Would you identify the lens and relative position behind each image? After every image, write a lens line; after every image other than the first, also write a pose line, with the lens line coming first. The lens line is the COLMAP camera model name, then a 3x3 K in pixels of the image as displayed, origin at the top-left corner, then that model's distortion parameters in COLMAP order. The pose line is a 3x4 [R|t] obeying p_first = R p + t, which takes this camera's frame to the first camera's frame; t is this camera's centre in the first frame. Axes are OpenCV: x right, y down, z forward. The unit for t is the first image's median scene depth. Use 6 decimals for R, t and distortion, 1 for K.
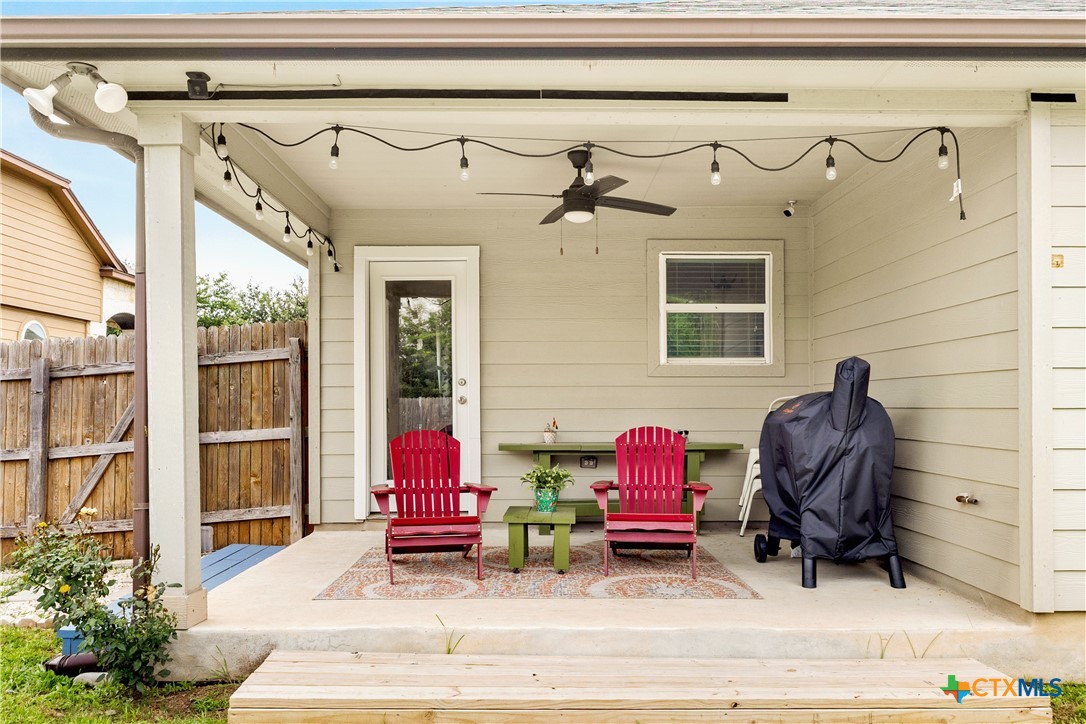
lens RADIAL K [[867.9, 0, 540.2], [0, 867.9, 401.4], [0, 0, 1]] dist [0.005640, -0.000789]
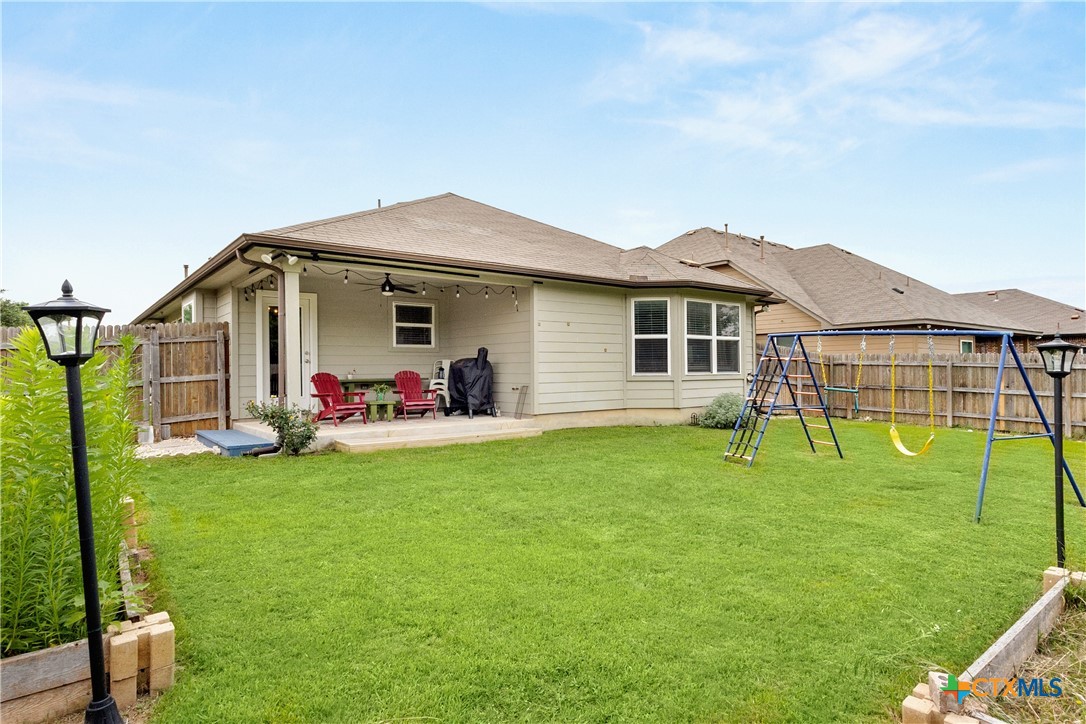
lens RADIAL K [[517.4, 0, 541.4], [0, 517.4, 380.4], [0, 0, 1]] dist [0.000092, 0.000081]
pose [[0.812657, -0.019310, 0.582422, -0.487316], [0.002489, 0.999557, 0.029666, 0.013392], [-0.582737, -0.022658, 0.812345, -0.578895]]
